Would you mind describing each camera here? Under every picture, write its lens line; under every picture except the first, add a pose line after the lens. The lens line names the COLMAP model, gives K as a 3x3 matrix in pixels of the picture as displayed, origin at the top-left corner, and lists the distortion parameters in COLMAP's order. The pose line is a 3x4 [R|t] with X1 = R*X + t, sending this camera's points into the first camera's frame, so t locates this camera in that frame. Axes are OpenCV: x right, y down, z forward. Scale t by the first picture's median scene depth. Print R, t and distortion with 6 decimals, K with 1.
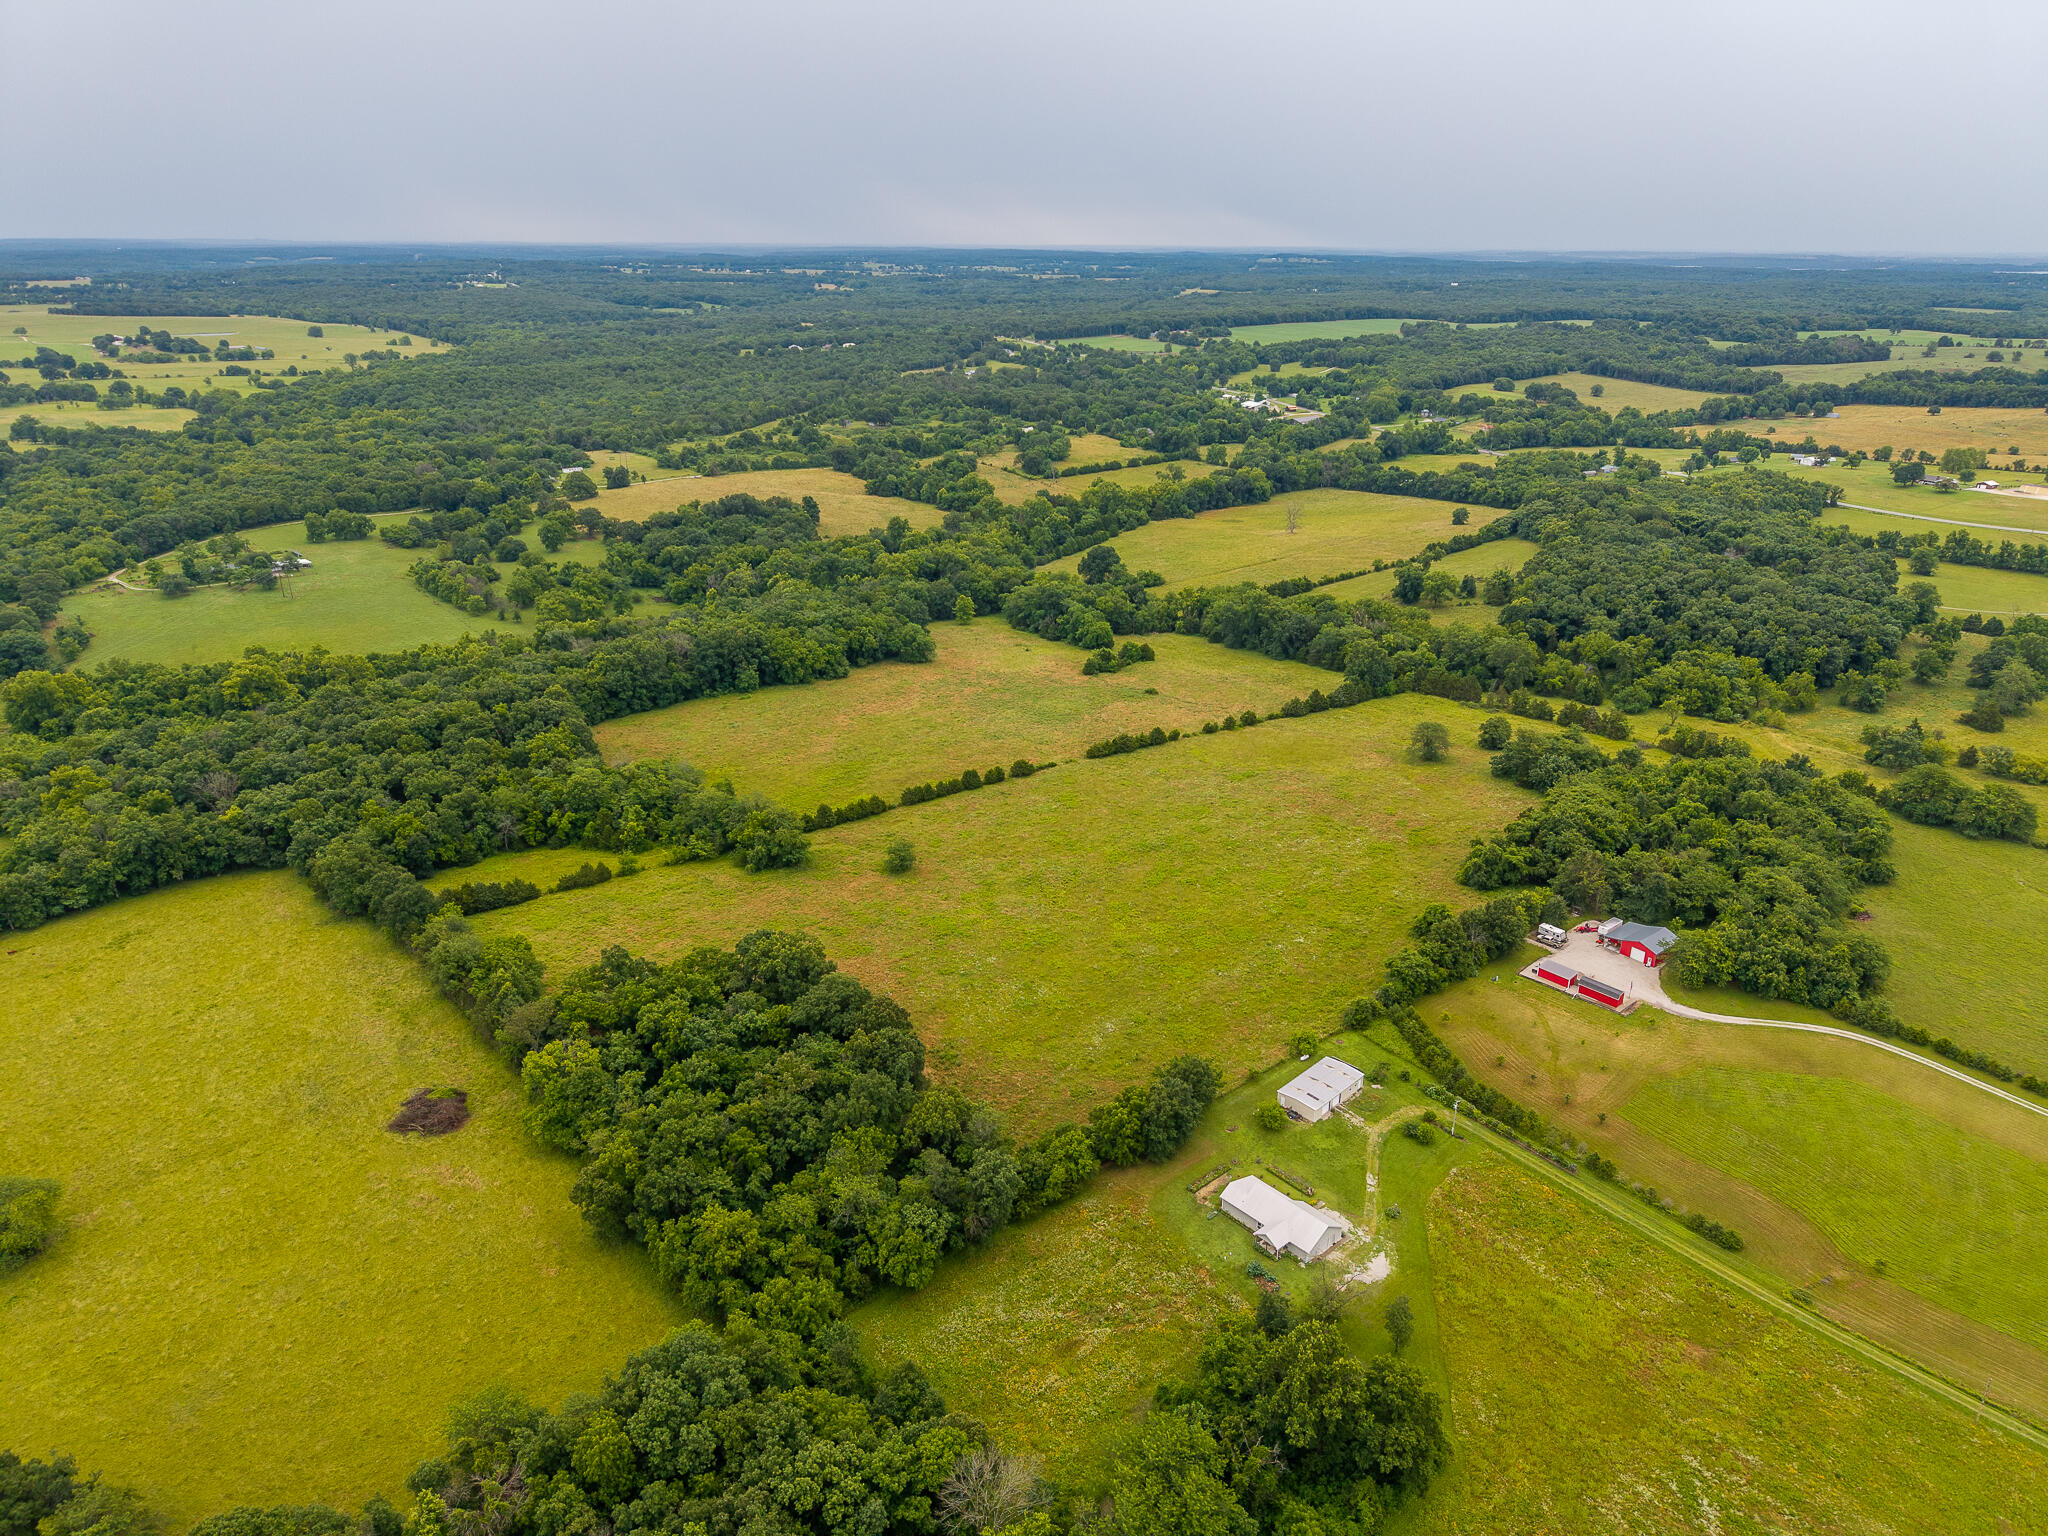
lens RADIAL K [[1372.1, 0, 1023.1], [0, 1372.1, 782.9], [0, 0, 1]] dist [0.025926, -0.025938]
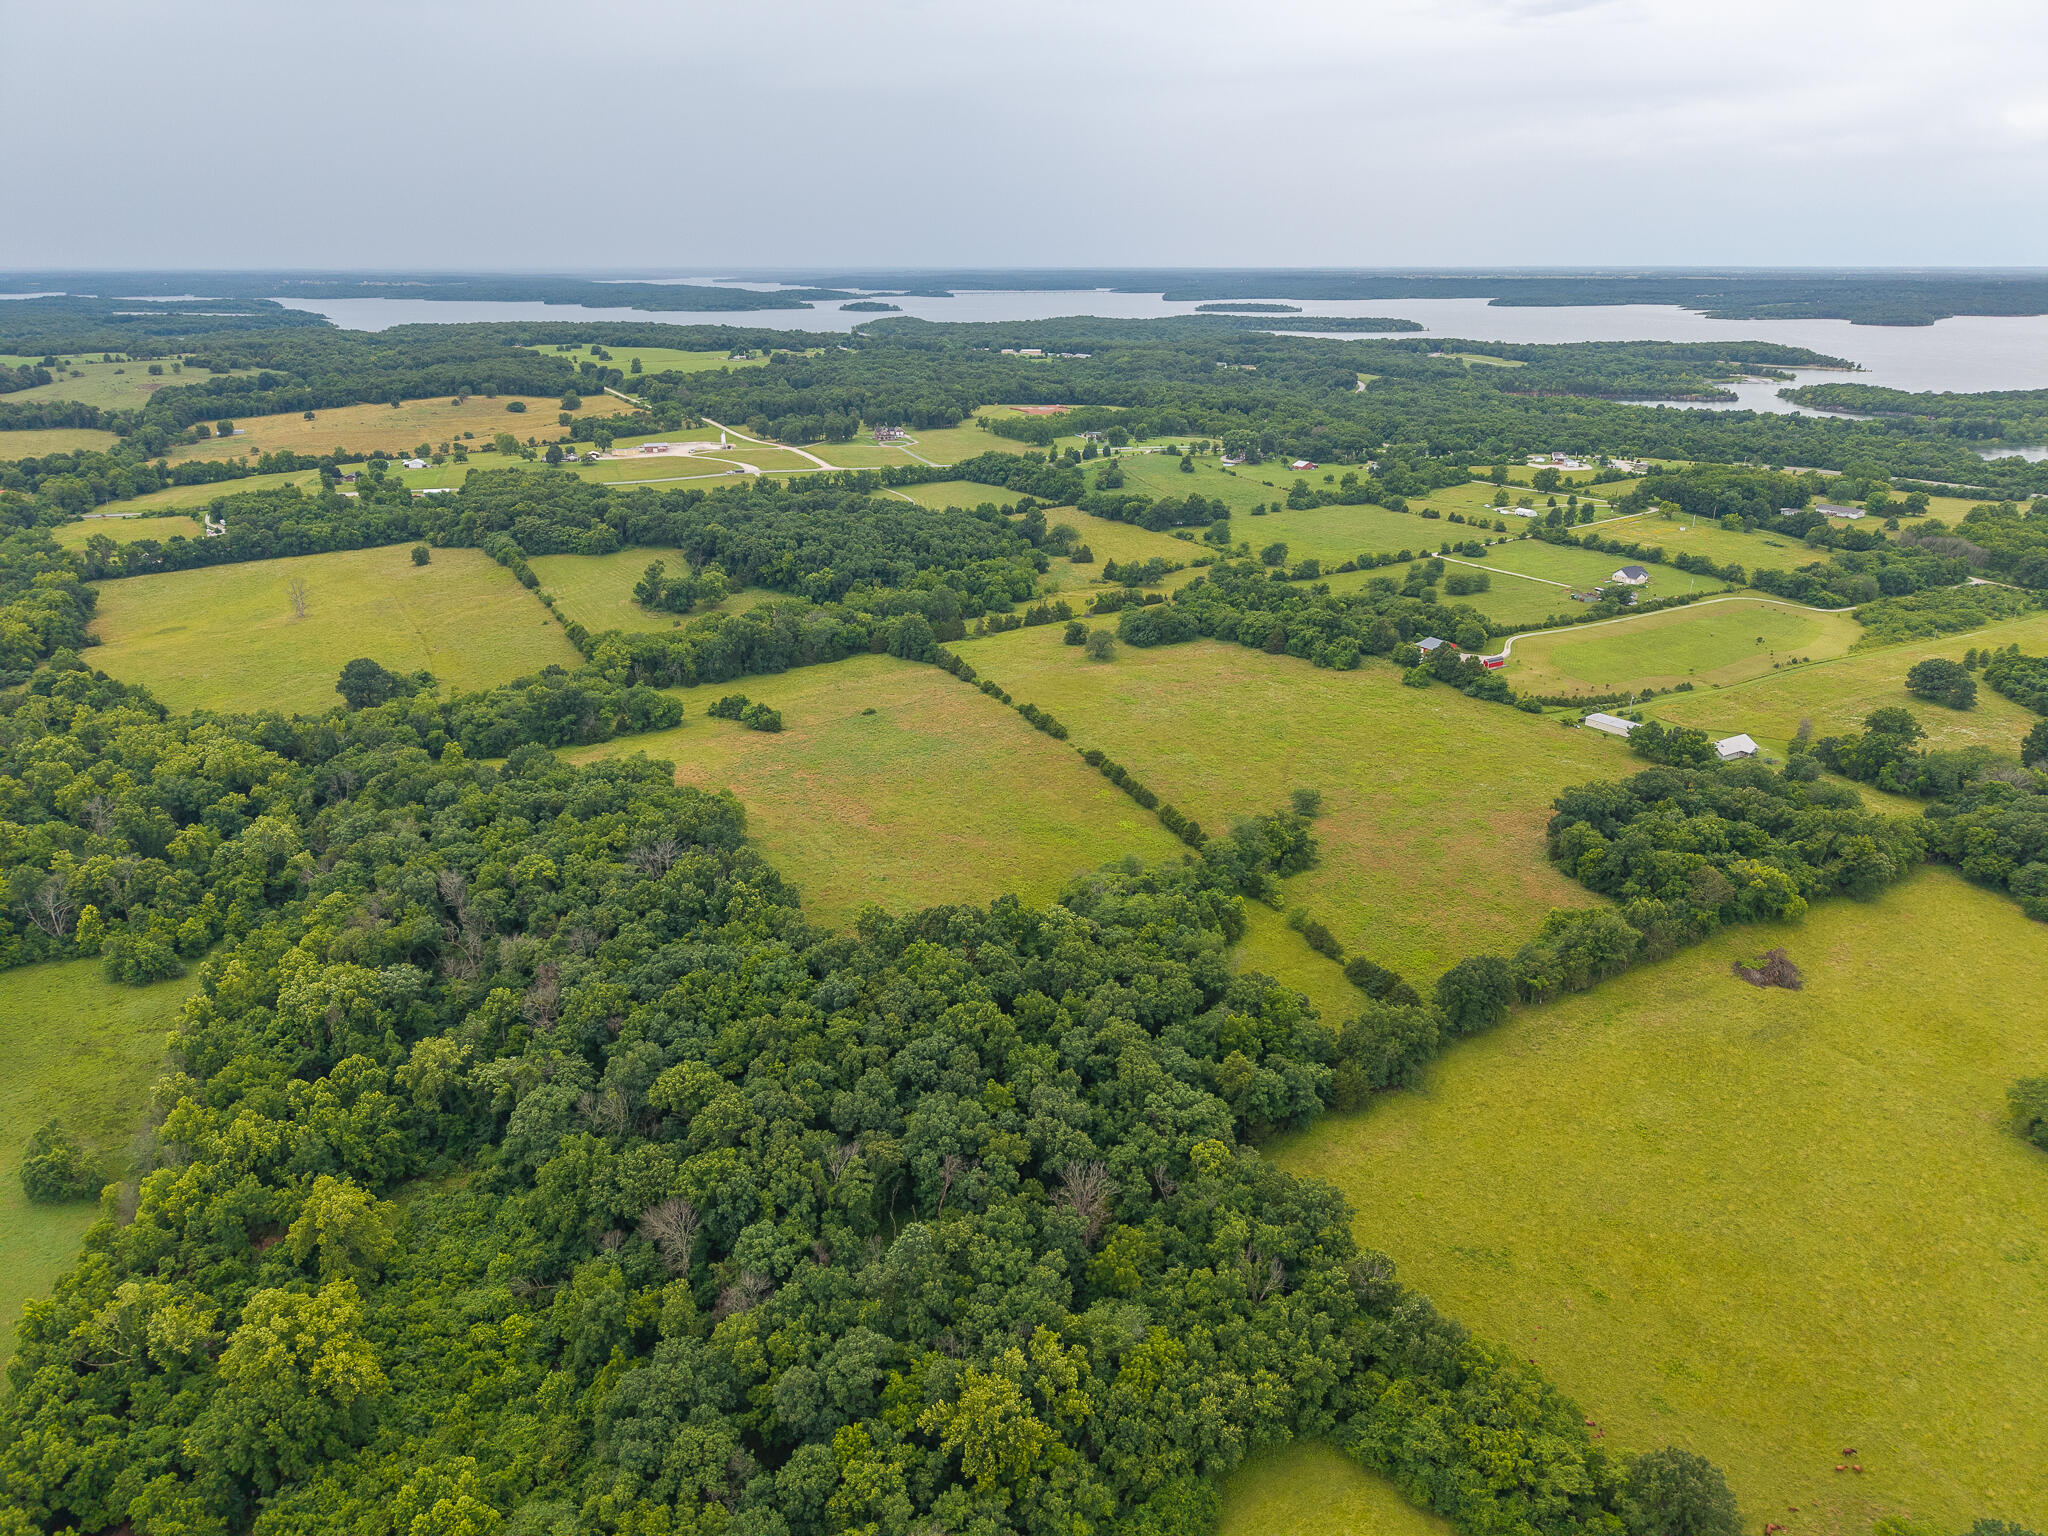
lens RADIAL K [[1372.1, 0, 1031.3], [0, 1372.1, 770.0], [0, 0, 1]] dist [0.025926, -0.025938]
pose [[0.166820, -0.346604, 0.923058, -0.887644], [0.363686, 0.891795, 0.269137, -0.273245], [-0.916462, 0.290806, 0.274824, 0.662905]]
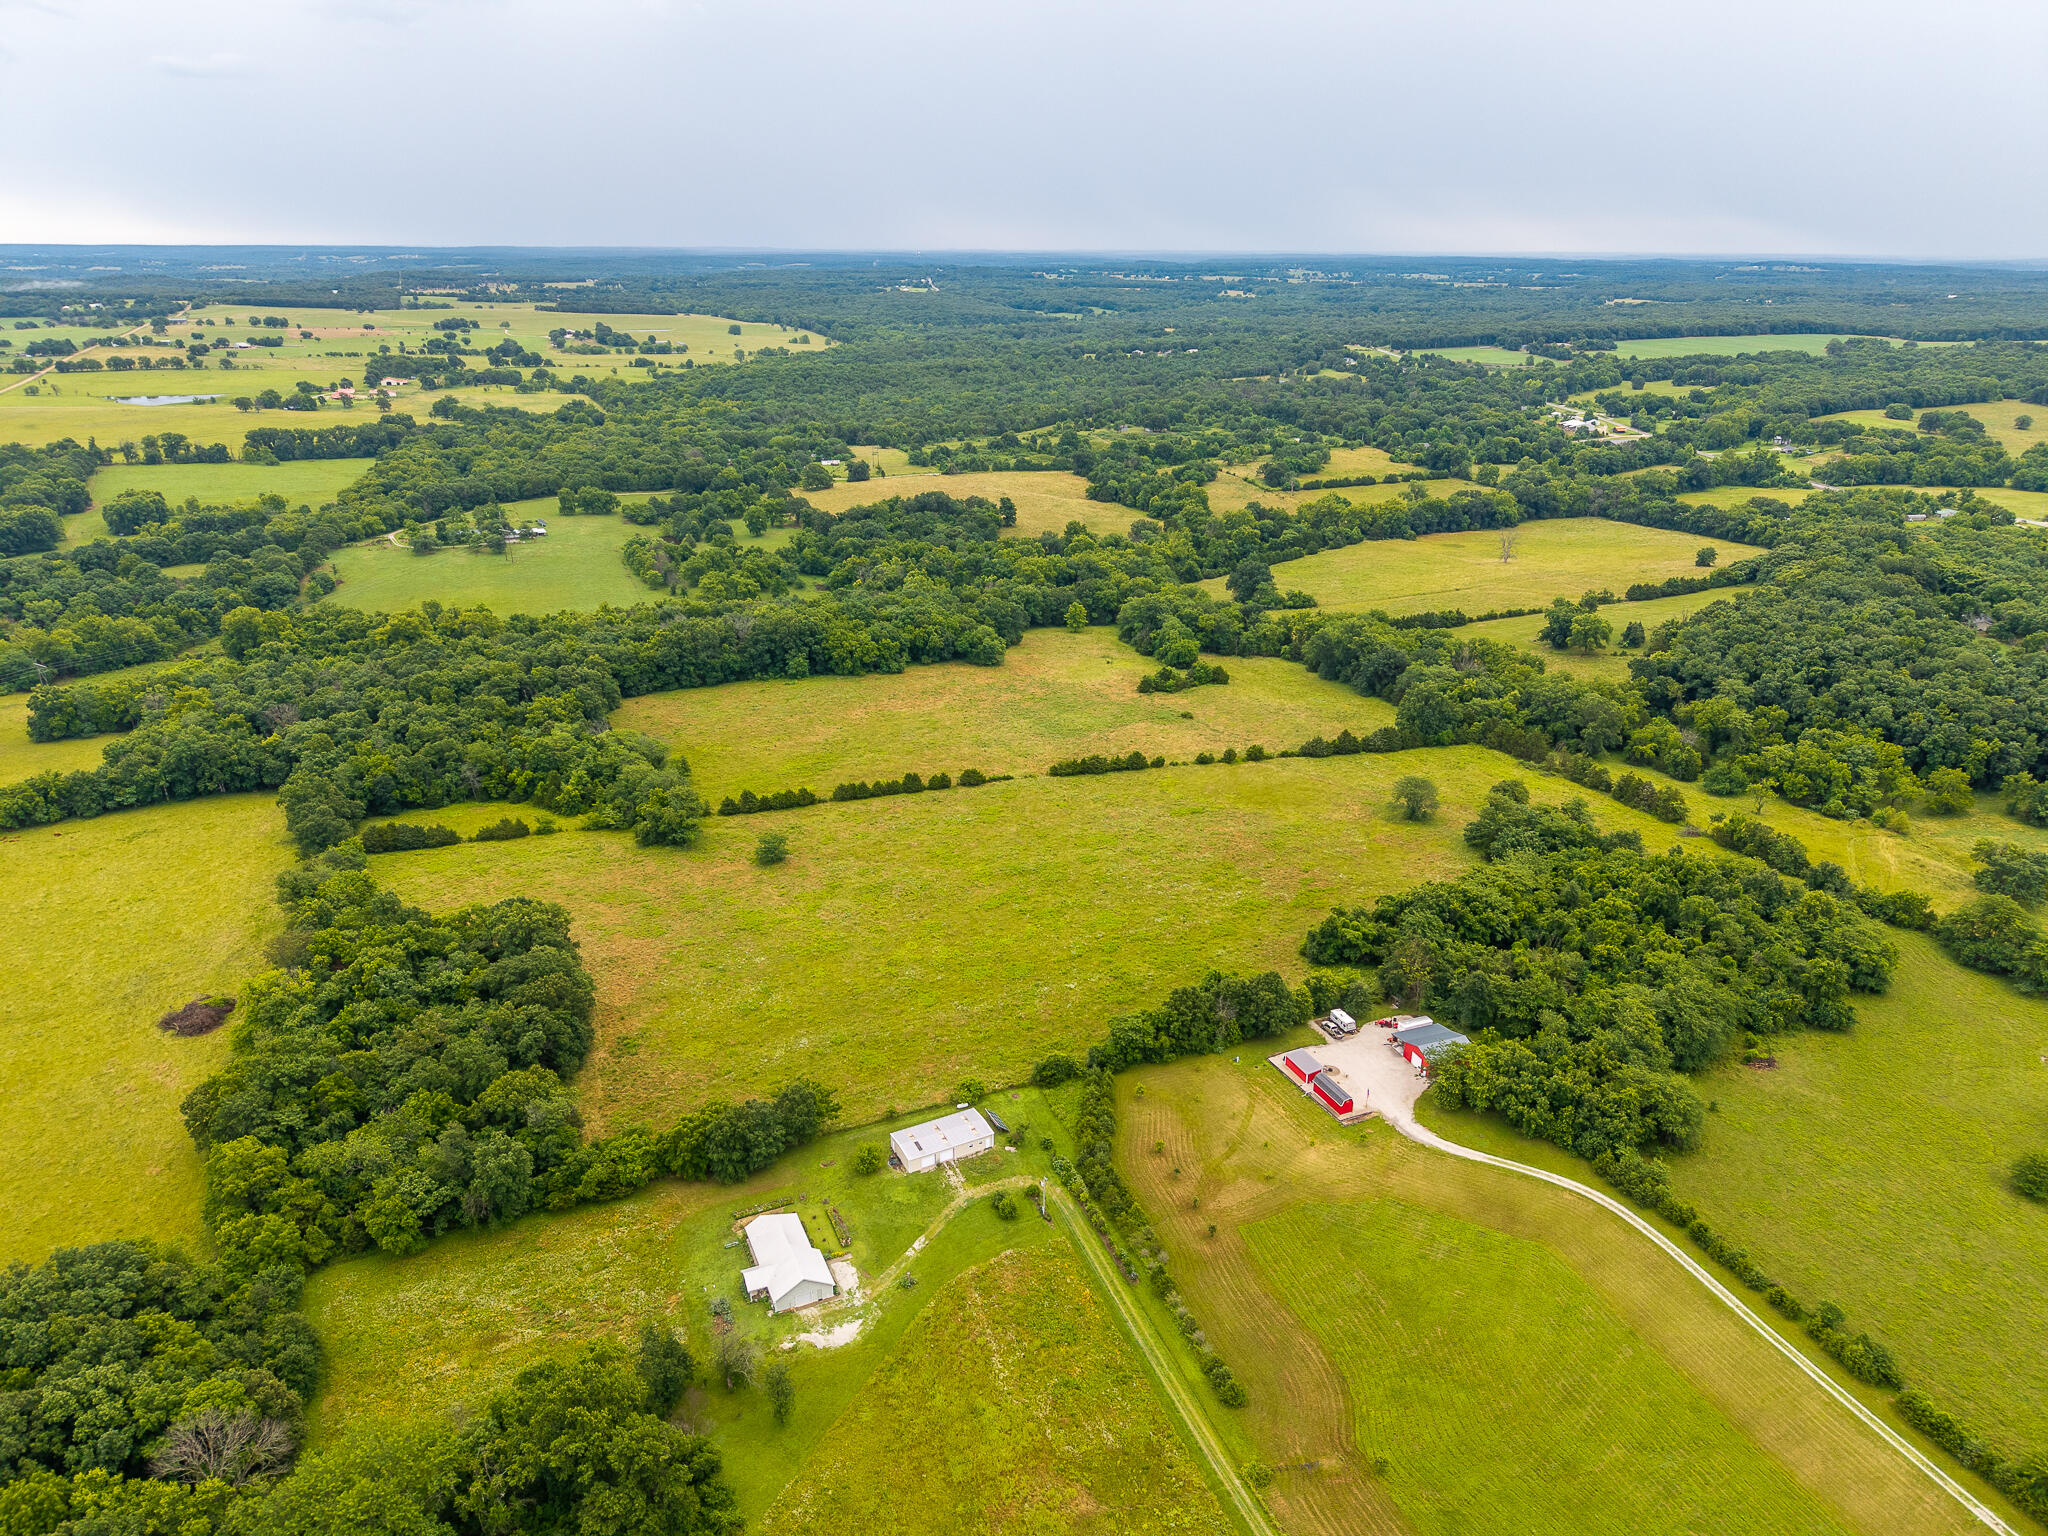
lens RADIAL K [[1372.1, 0, 1021.2], [0, 1372.1, 774.2], [0, 0, 1]] dist [0.025926, -0.025938]
pose [[0.952875, 0.108613, -0.283253, 0.274187], [-0.111442, 0.993752, 0.006157, -0.020455], [0.282152, 0.025700, 0.959025, 0.059147]]
